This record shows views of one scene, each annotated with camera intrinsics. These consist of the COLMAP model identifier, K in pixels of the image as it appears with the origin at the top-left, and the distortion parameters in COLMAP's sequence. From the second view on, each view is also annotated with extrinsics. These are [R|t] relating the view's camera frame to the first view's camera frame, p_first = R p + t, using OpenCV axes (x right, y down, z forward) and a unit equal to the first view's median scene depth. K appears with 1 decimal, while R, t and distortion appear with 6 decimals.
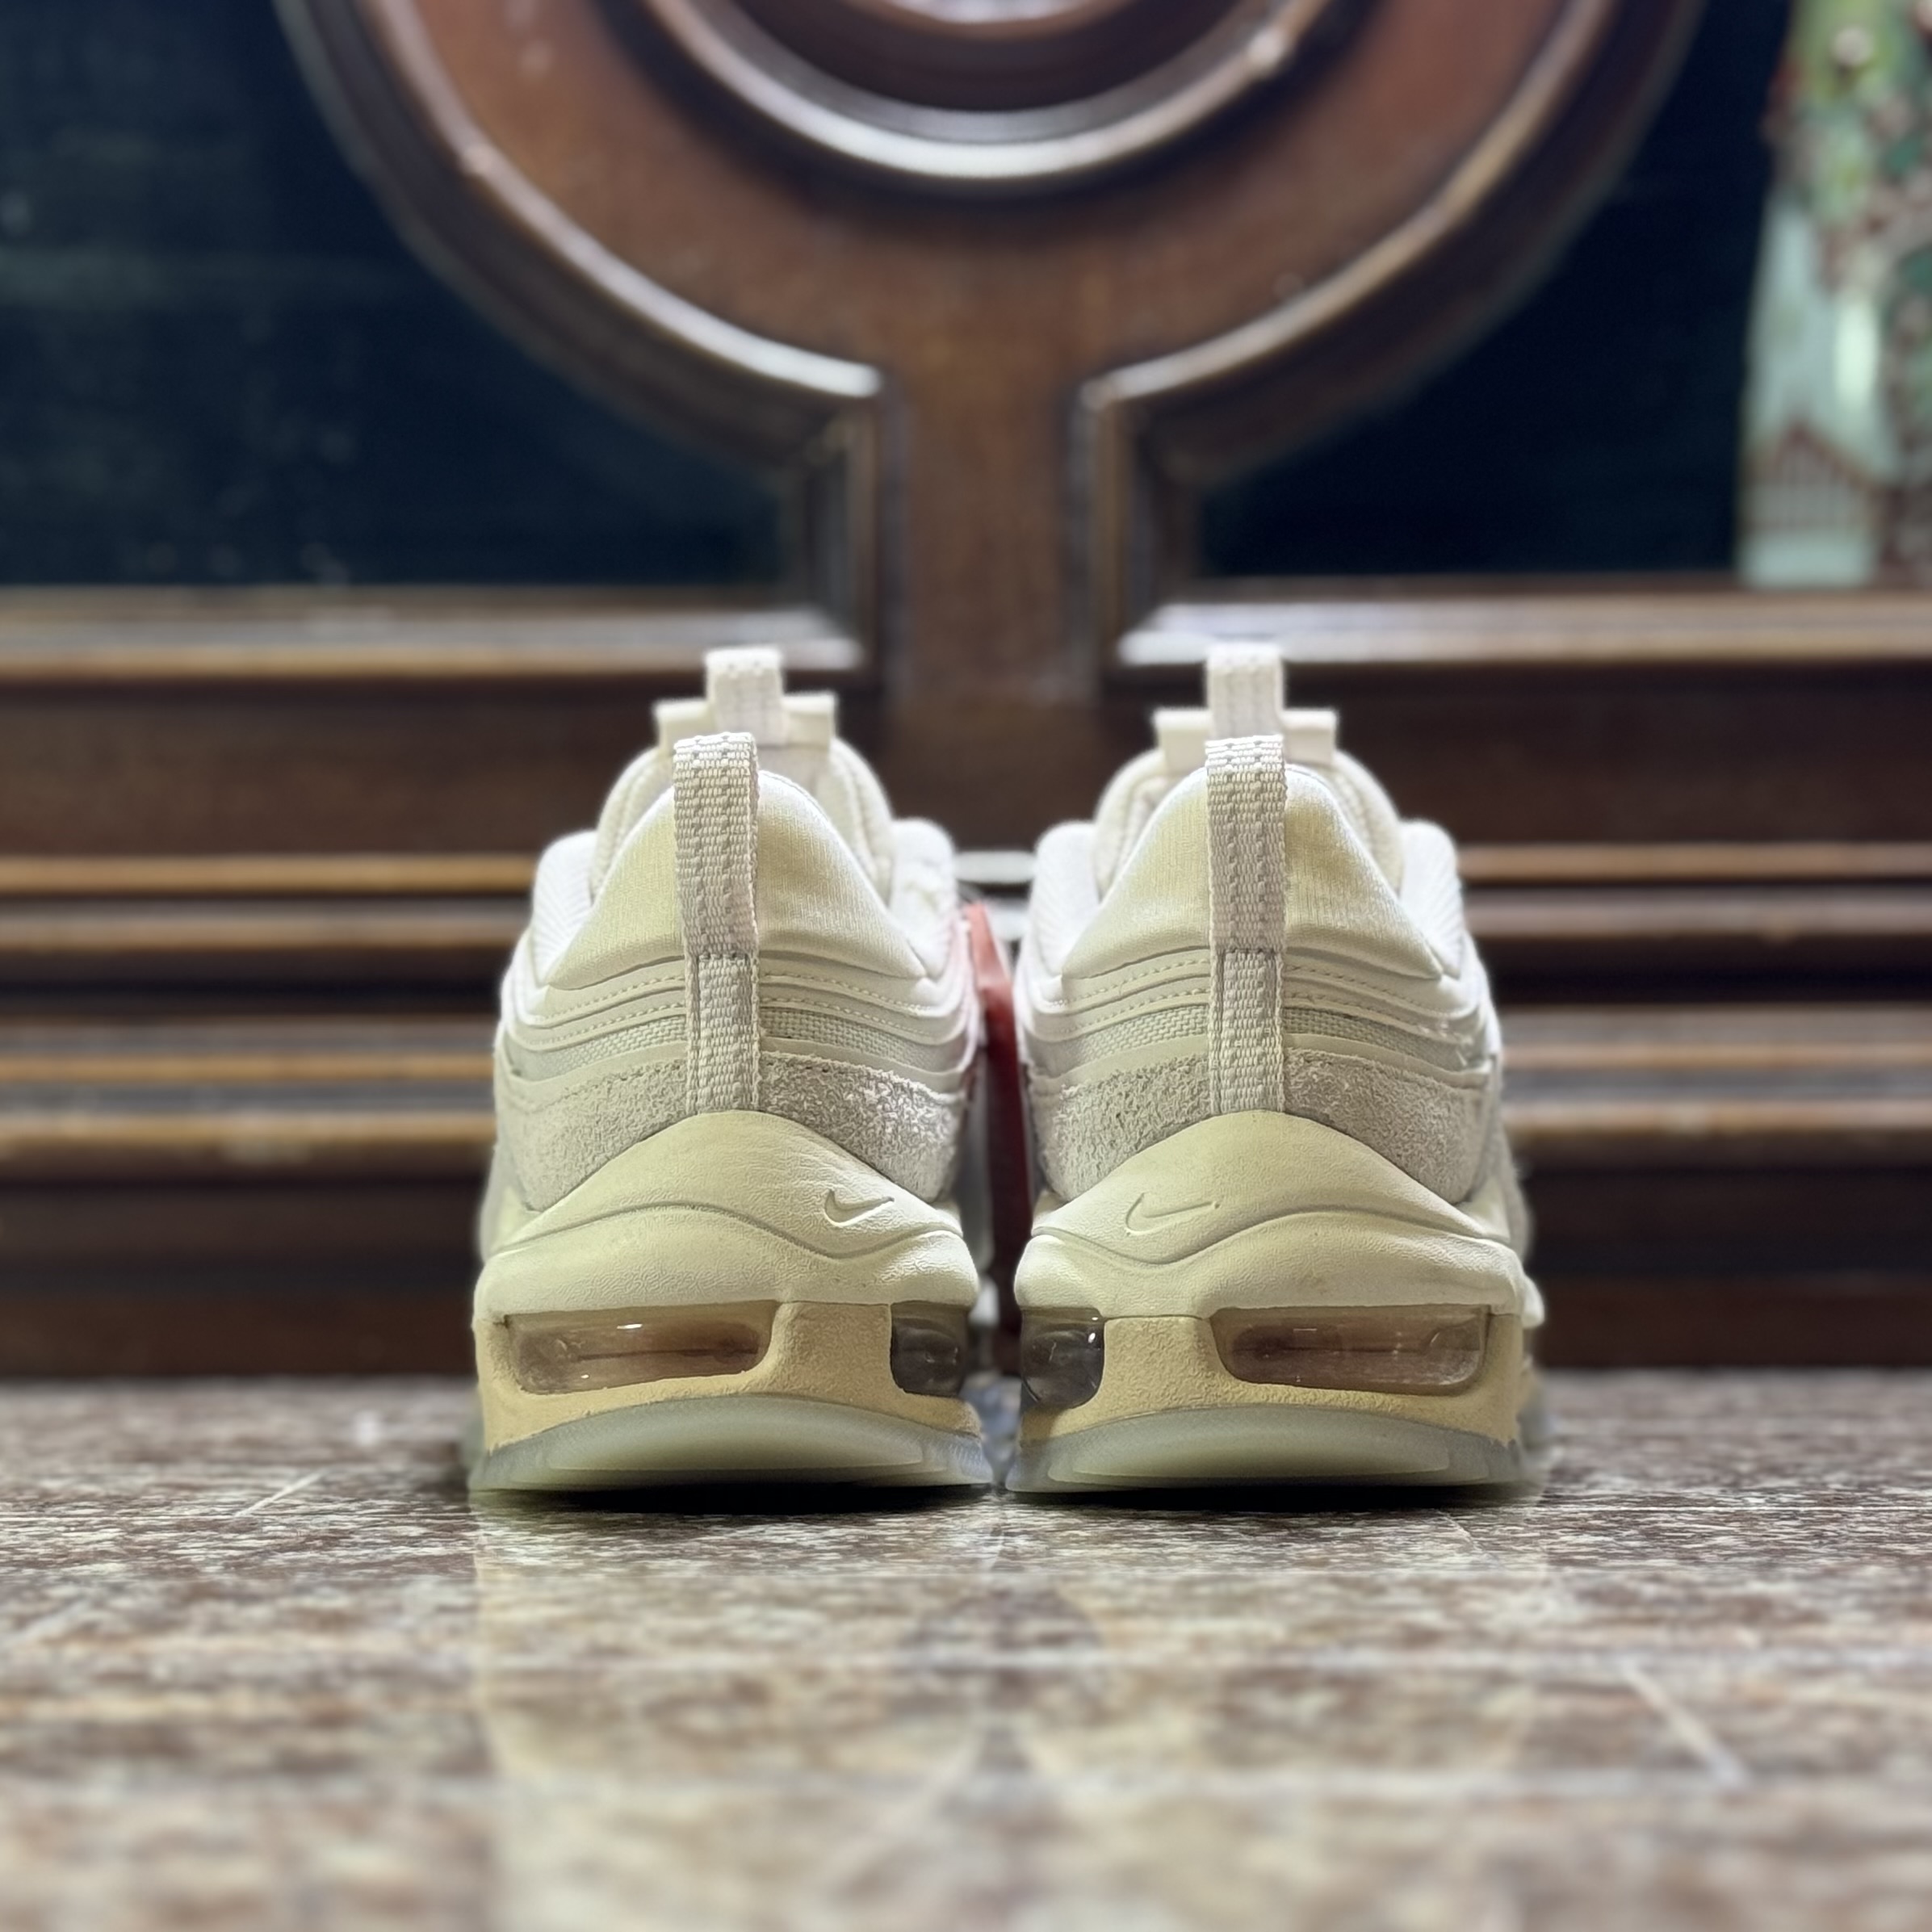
lens RADIAL K [[4299.5, 0, 963.8], [0, 4299.5, 1064.4], [0, 0, 1]] dist [0.119579, 0.326641]
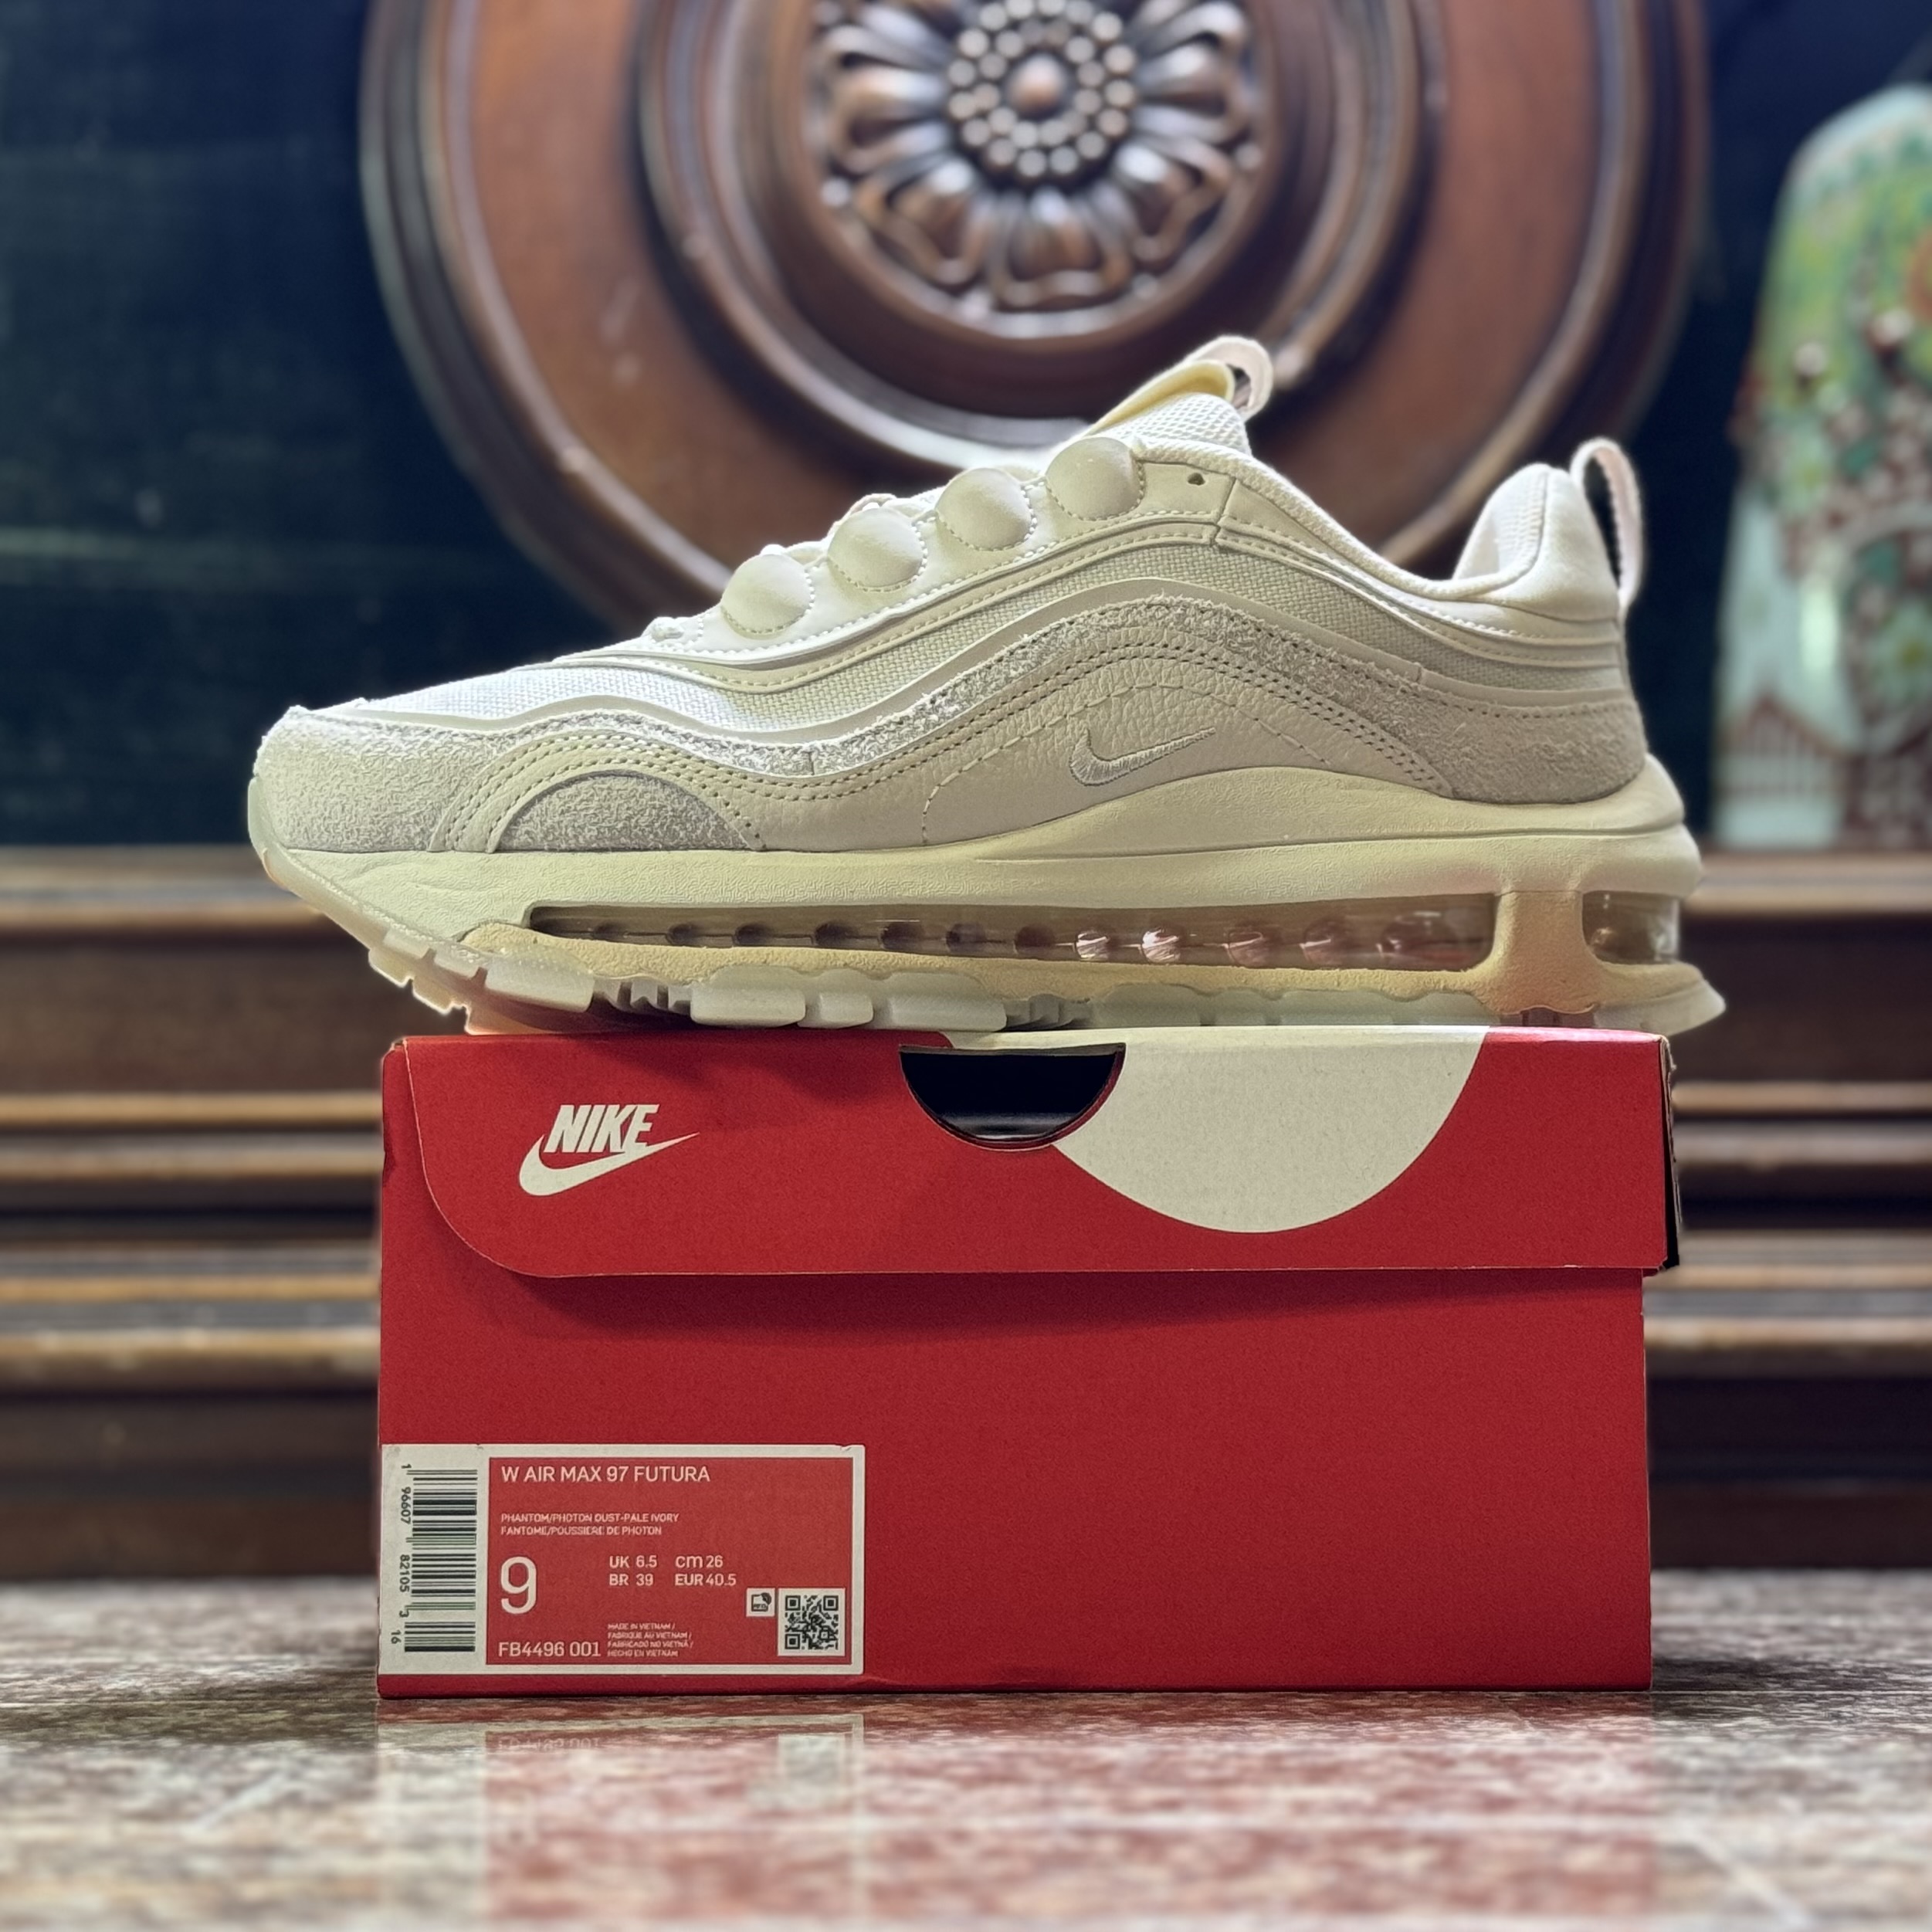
lens RADIAL K [[4126.9, 0, 985.5], [0, 4126.9, 1013.0], [0, 0, 1]] dist [0.099794, 0.450629]
pose [[0.999928, 0.001484, 0.011893, -0.033033], [-0.000719, 0.997943, -0.064098, -0.001884], [-0.011964, 0.064085, 0.997873, -0.069886]]
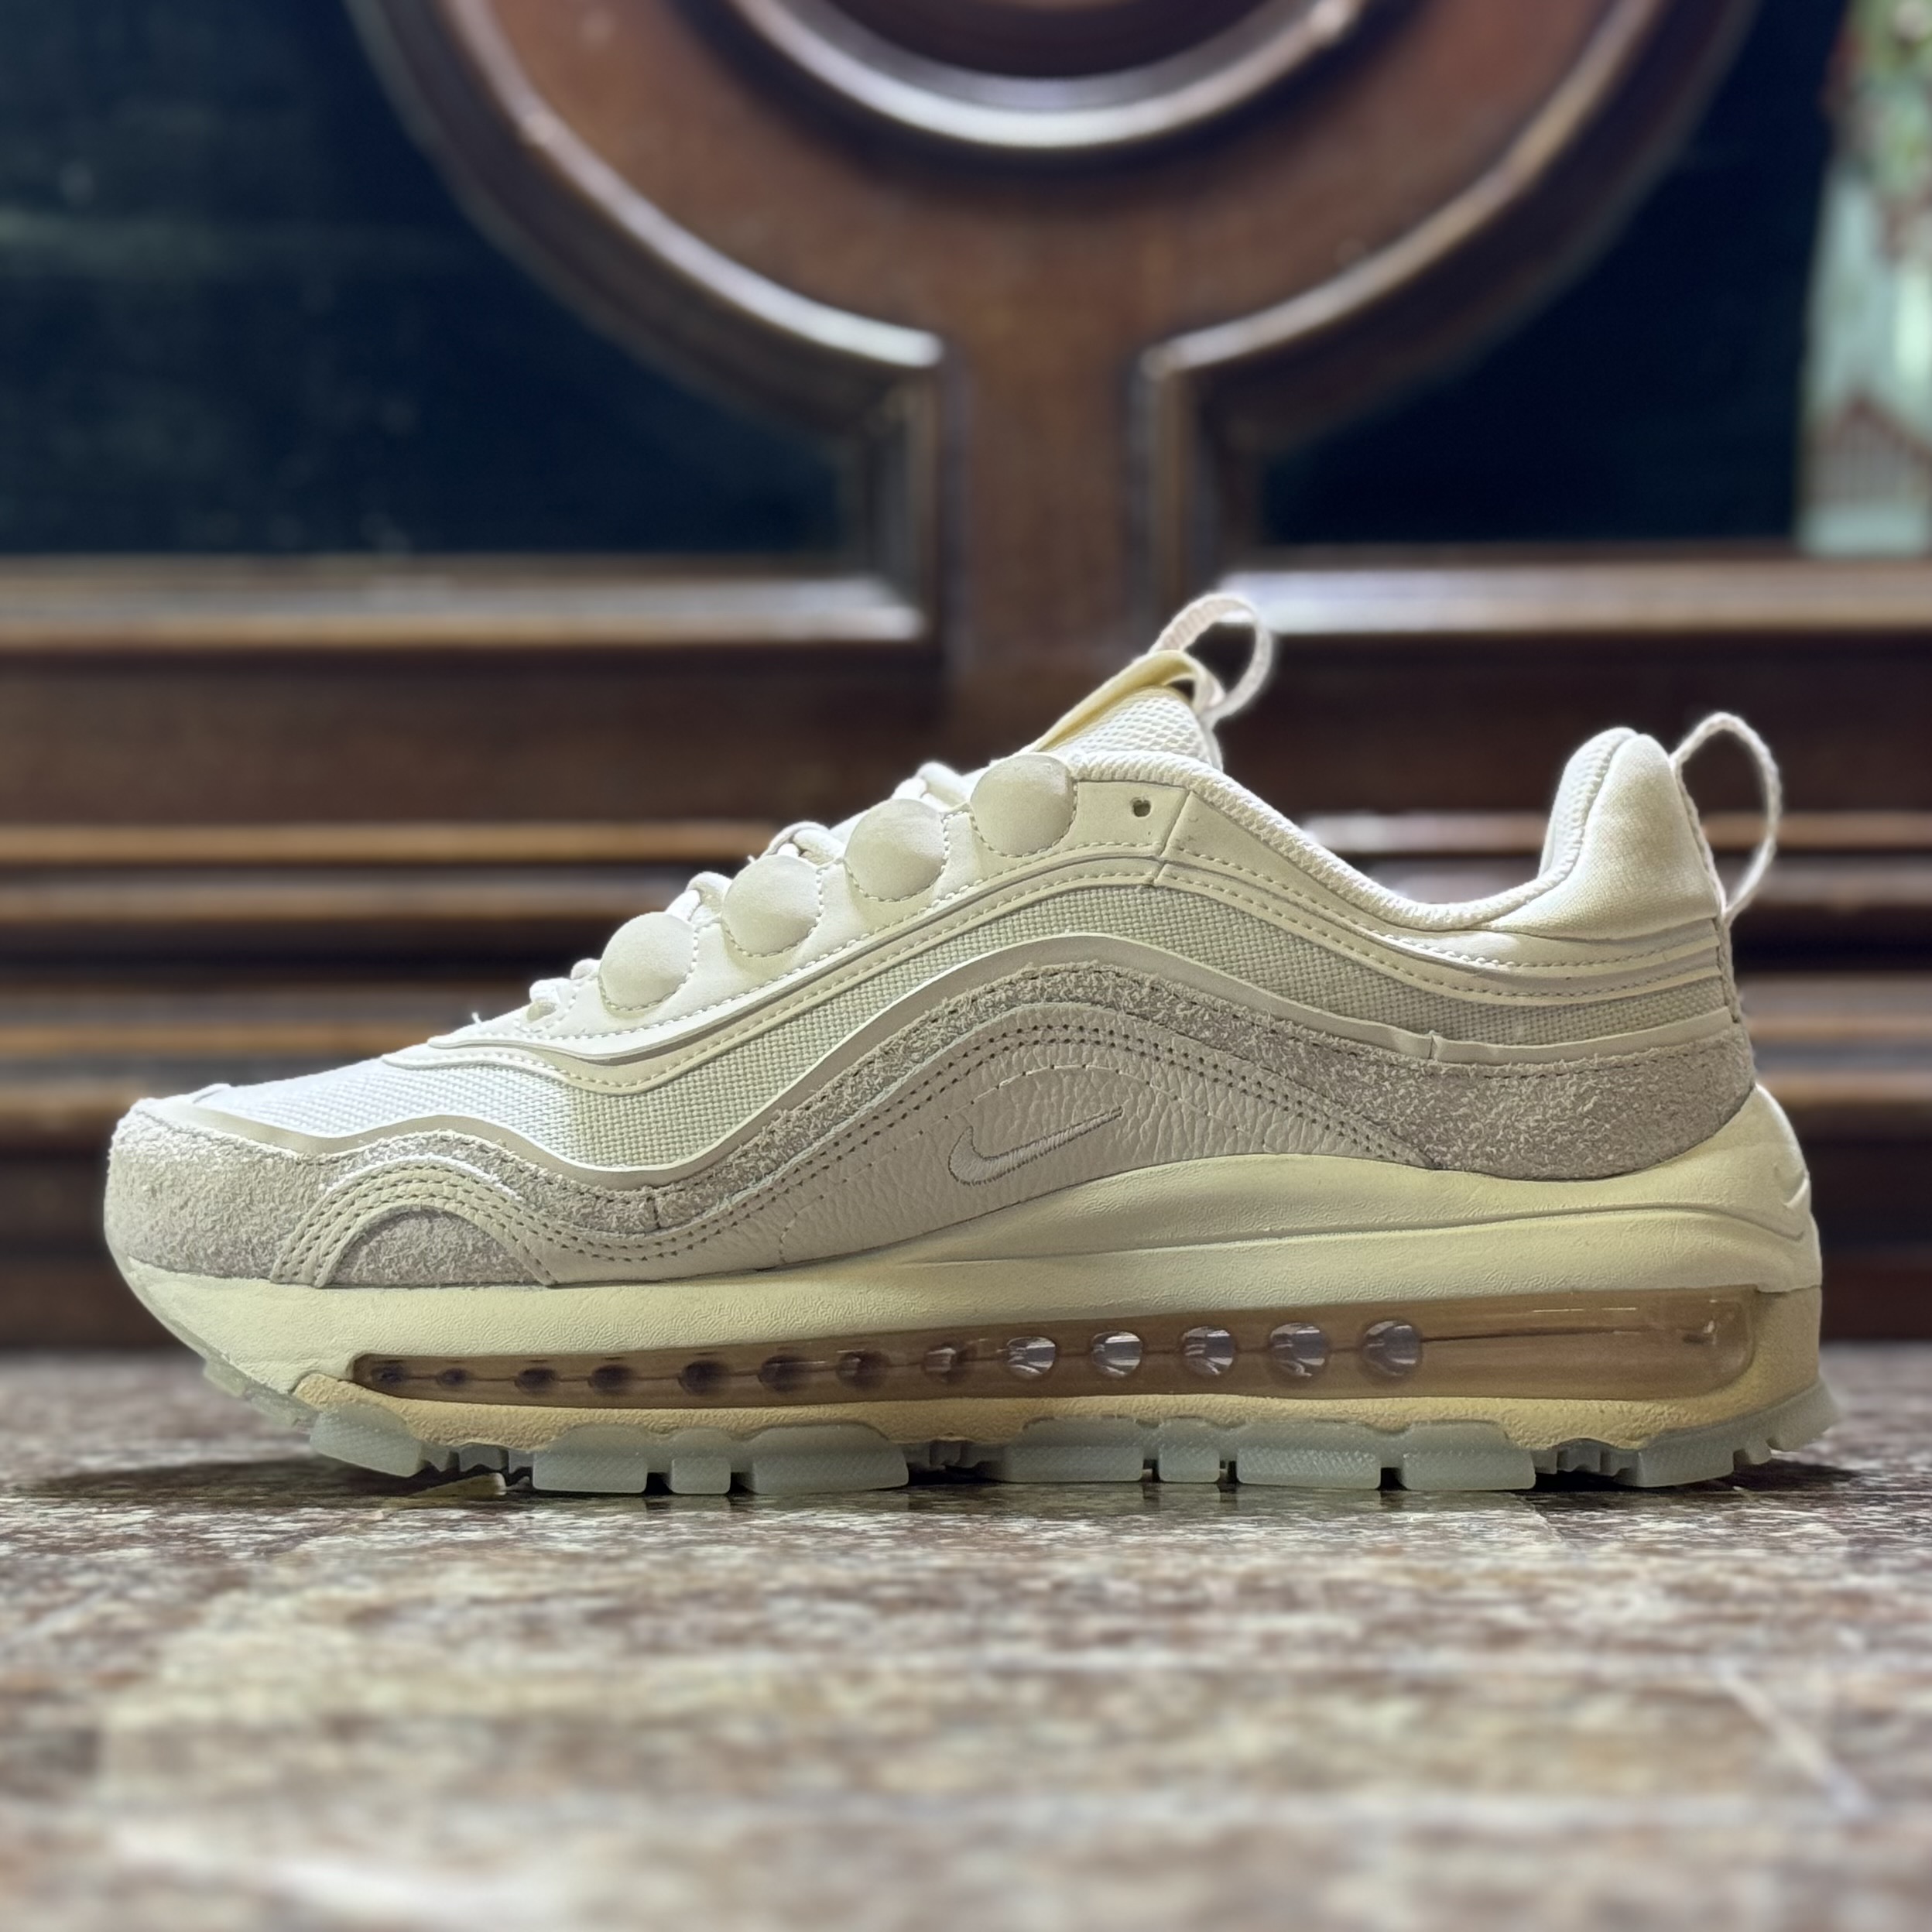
lens RADIAL K [[4126.9, 0, 985.5], [0, 4126.9, 1013.0], [0, 0, 1]] dist [0.099794, 0.450629]
pose [[0.999949, 0.000781, -0.010090, 0.001131], [-0.000842, 0.999981, -0.006055, 0.001314], [0.010086, 0.006063, 0.999931, 0.074554]]
